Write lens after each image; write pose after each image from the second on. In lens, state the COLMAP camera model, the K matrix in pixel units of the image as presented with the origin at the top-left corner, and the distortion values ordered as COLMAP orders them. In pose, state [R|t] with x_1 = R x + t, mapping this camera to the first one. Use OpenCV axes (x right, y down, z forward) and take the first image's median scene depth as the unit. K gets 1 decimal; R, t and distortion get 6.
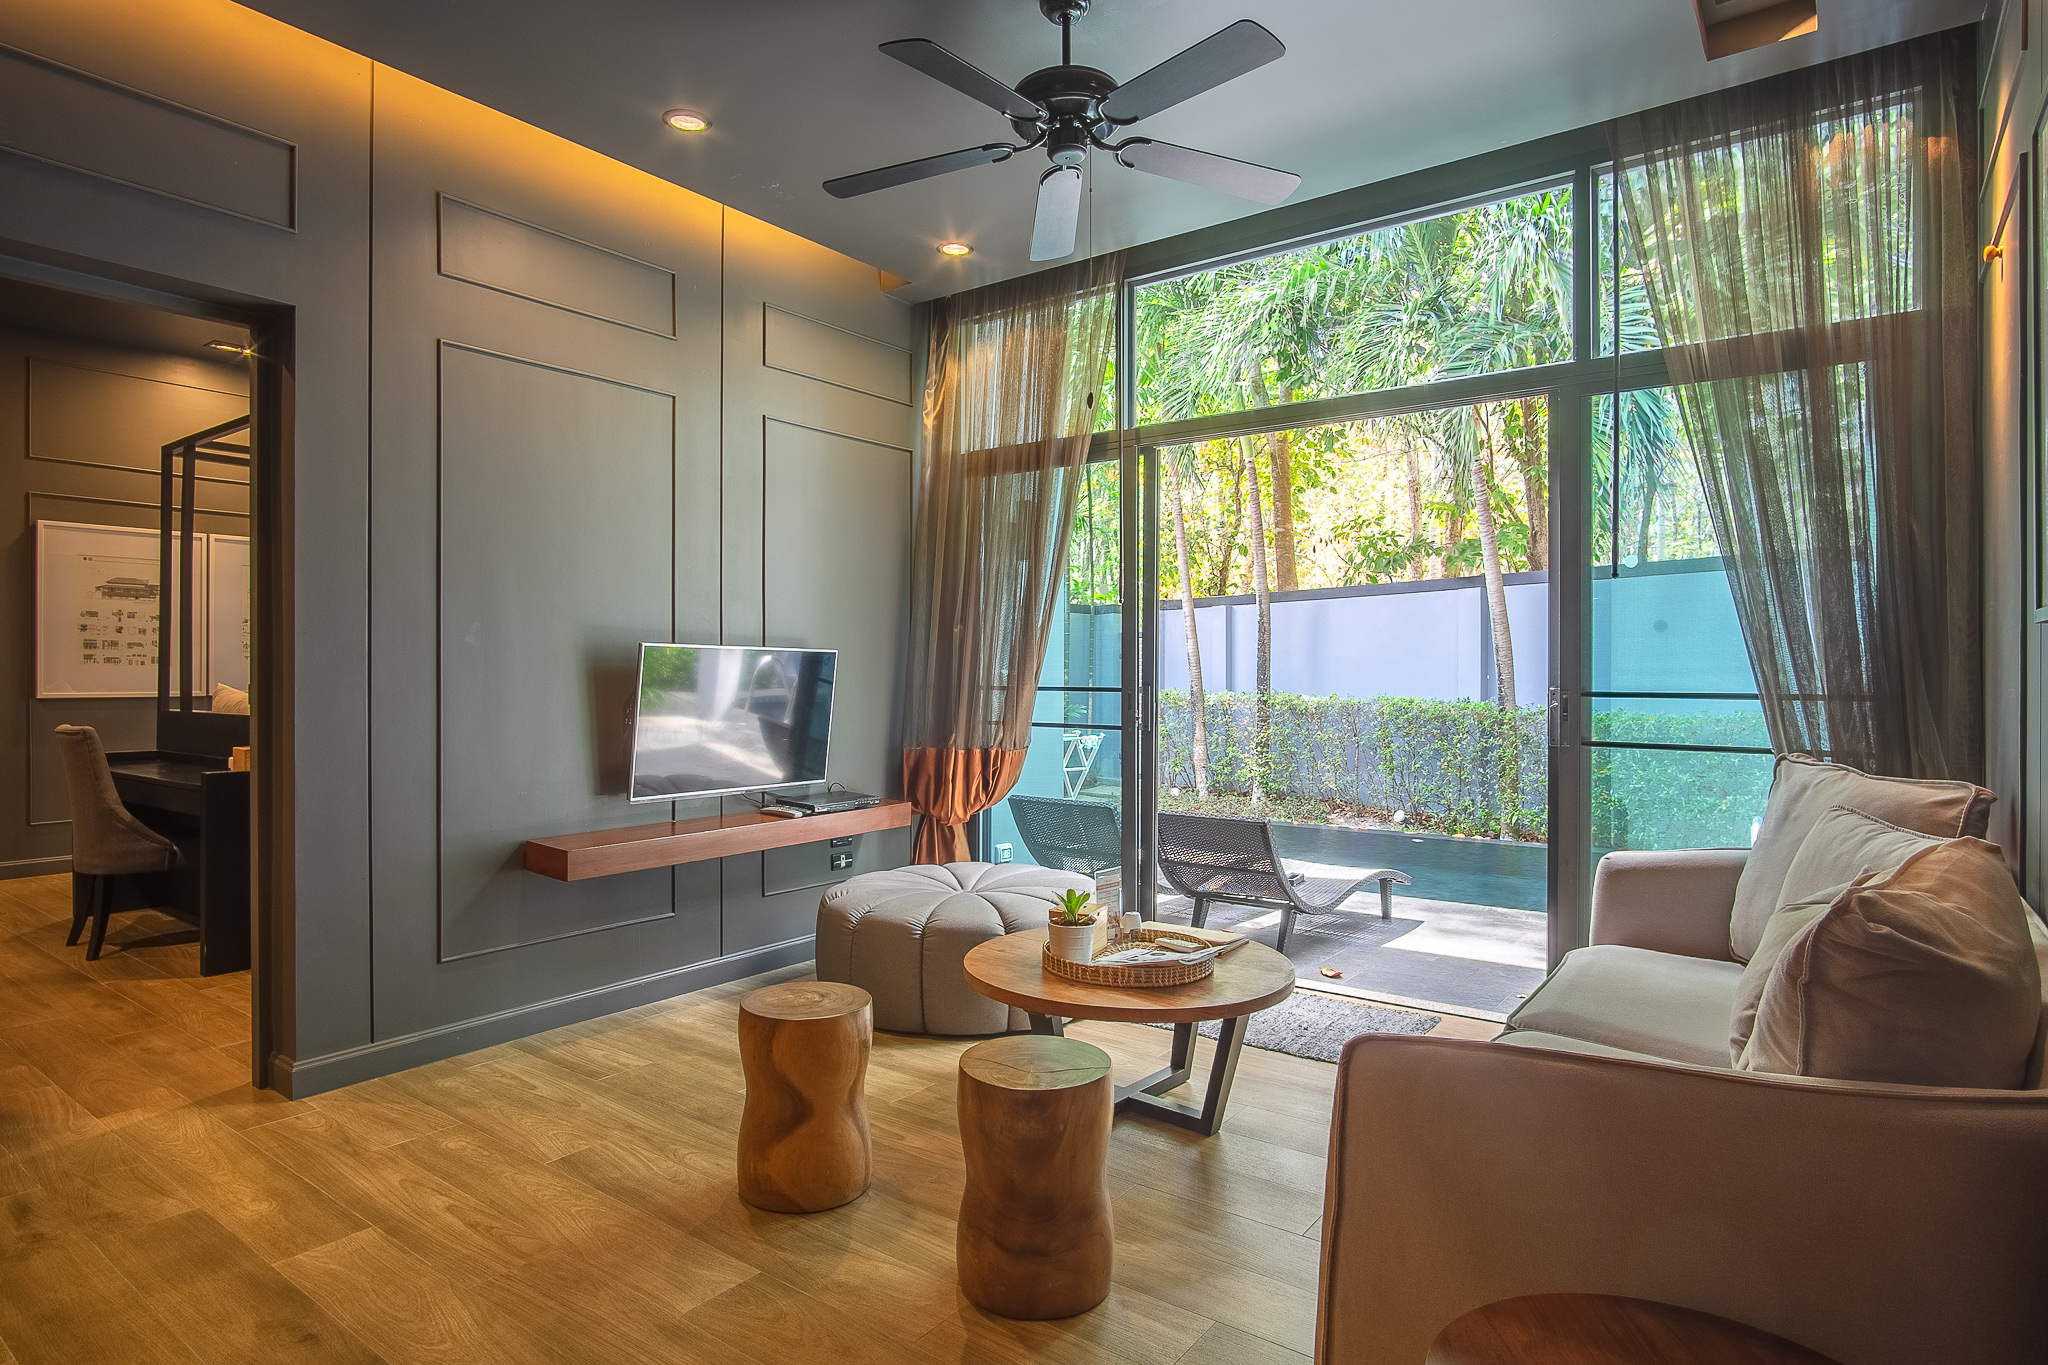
lens RADIAL K [[1109.5, 0, 1017.0], [0, 1109.5, 676.0], [0, 0, 1]] dist [-0.014061, 0.005145]
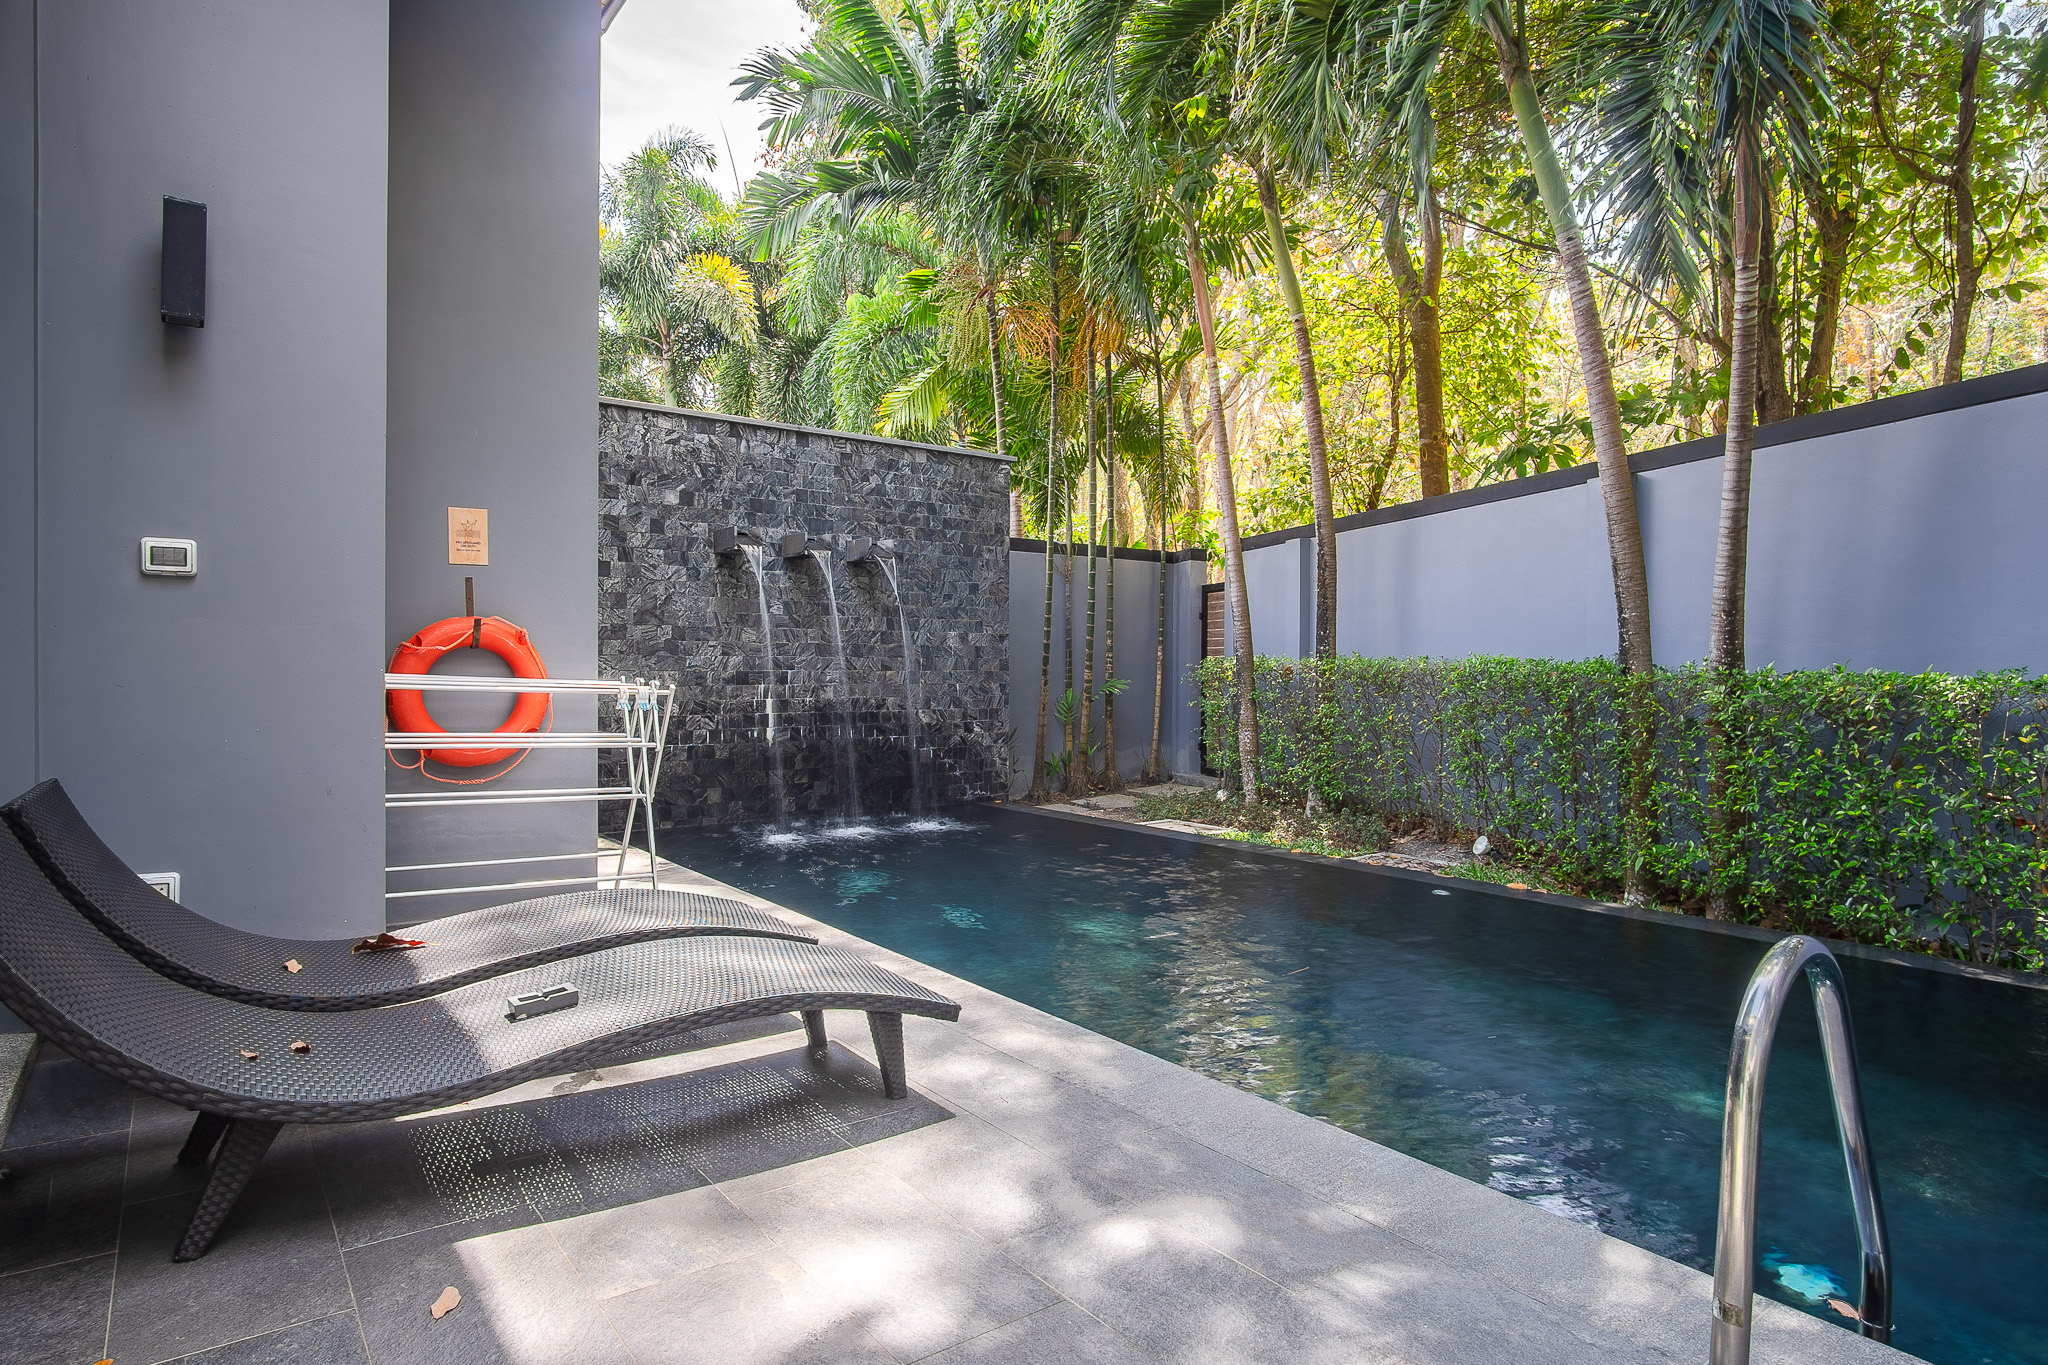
lens RADIAL K [[1109.5, 0, 1025.7], [0, 1109.5, 673.6], [0, 0, 1]] dist [-0.014061, 0.005145]
pose [[0.960909, 0.006597, -0.276784, 0.629274], [-0.005833, 0.999977, 0.003583, 0.065945], [0.276801, -0.001829, 0.960925, 0.756250]]
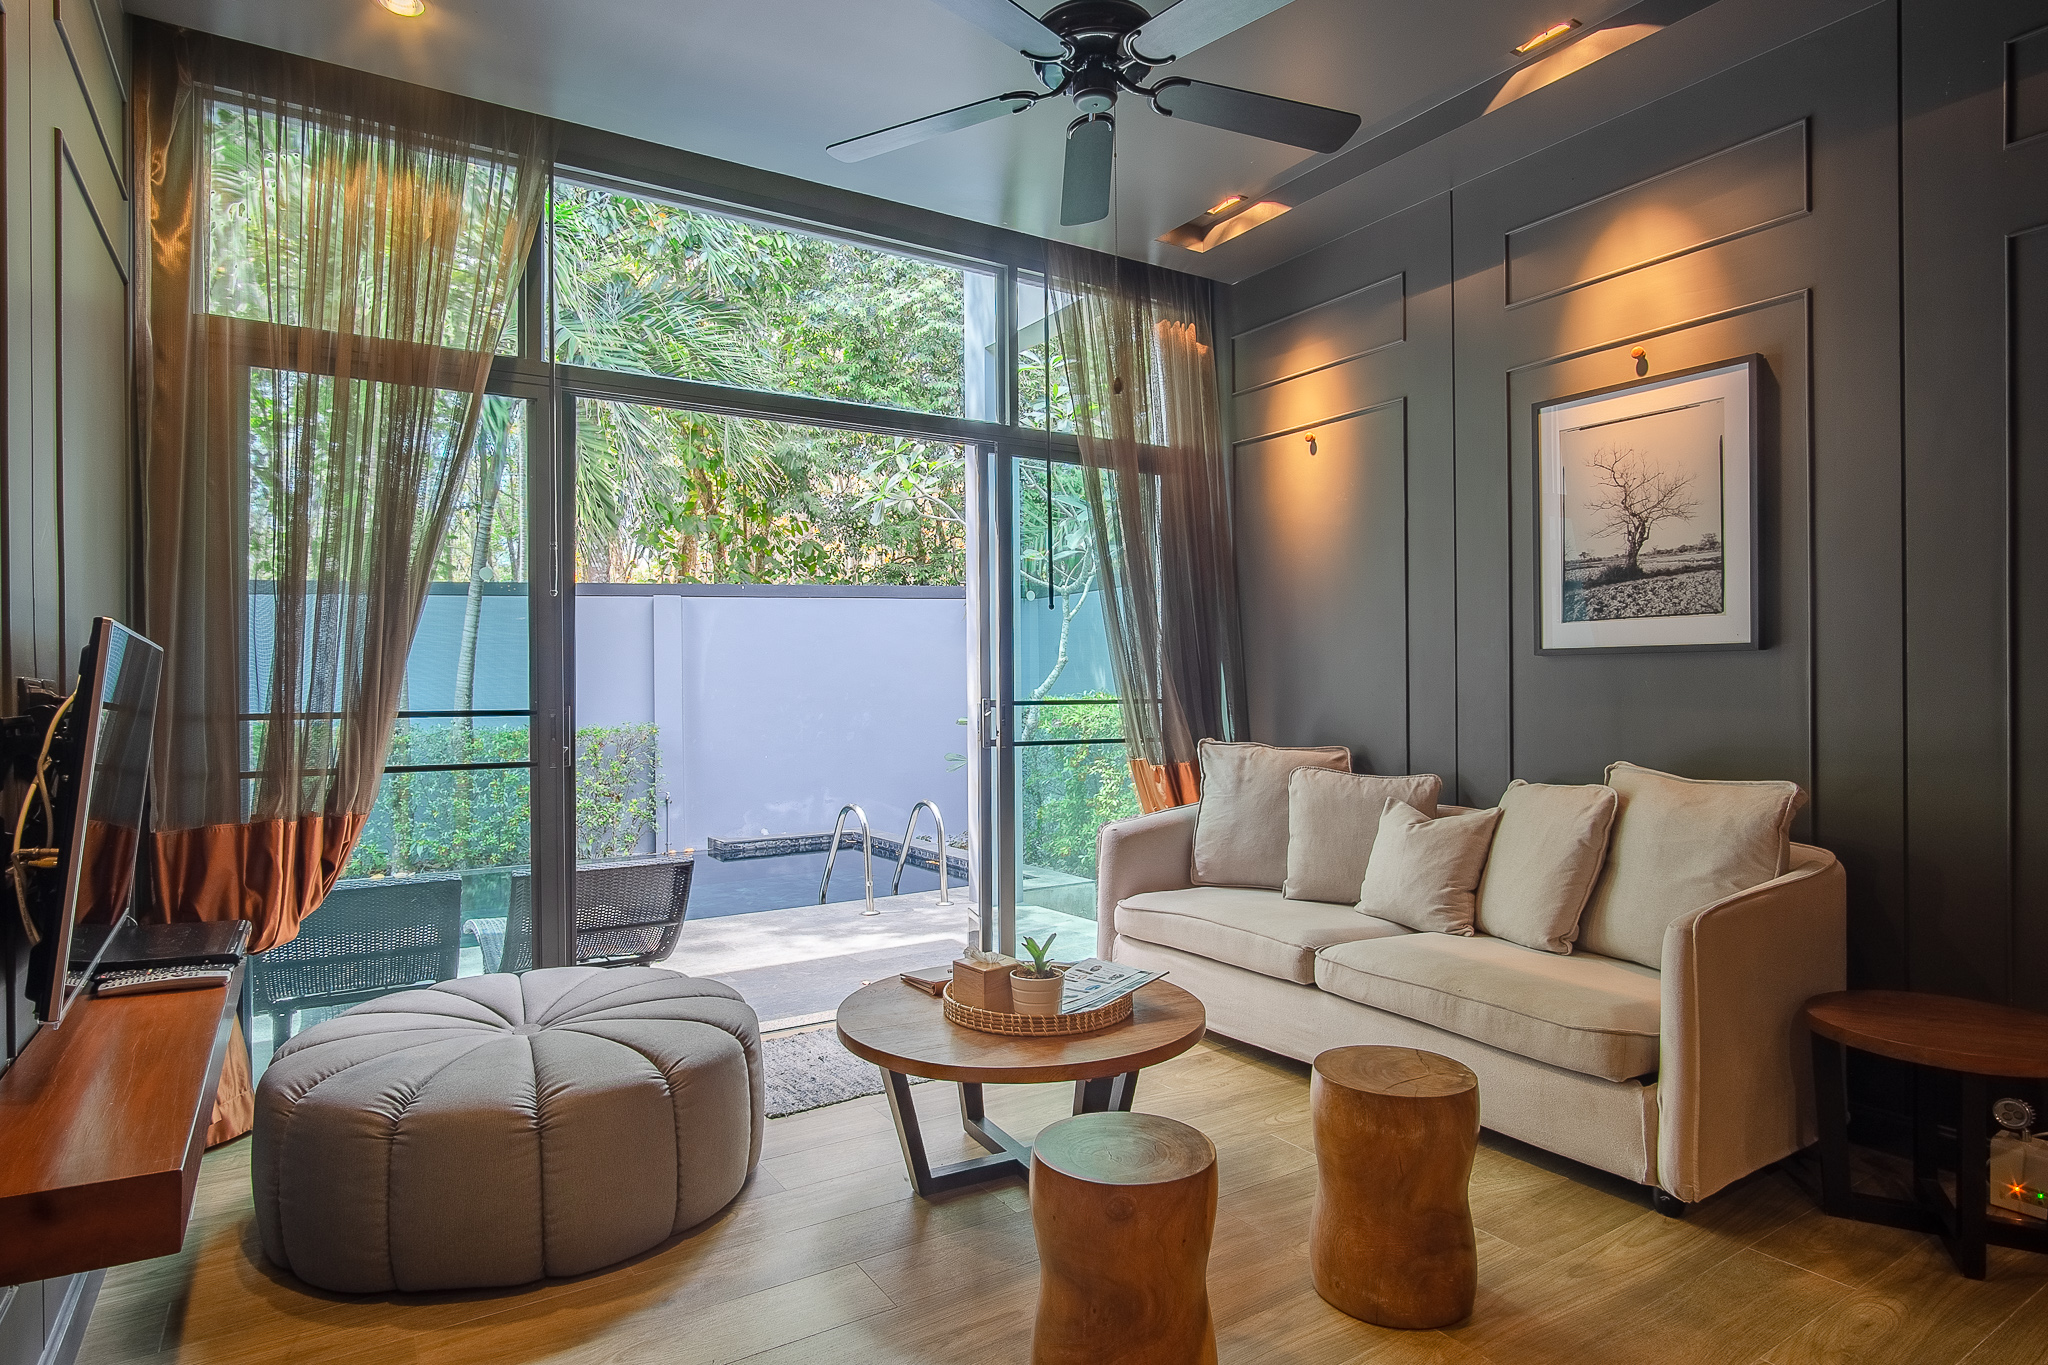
lens RADIAL K [[1109.5, 0, 1011.0], [0, 1109.5, 683.8], [0, 0, 1]] dist [-0.014061, 0.005145]
pose [[0.361218, -0.001851, 0.932480, -0.479382], [0.010924, 0.999938, -0.002246, -0.001492], [-0.932418, 0.010998, 0.361215, 0.439702]]
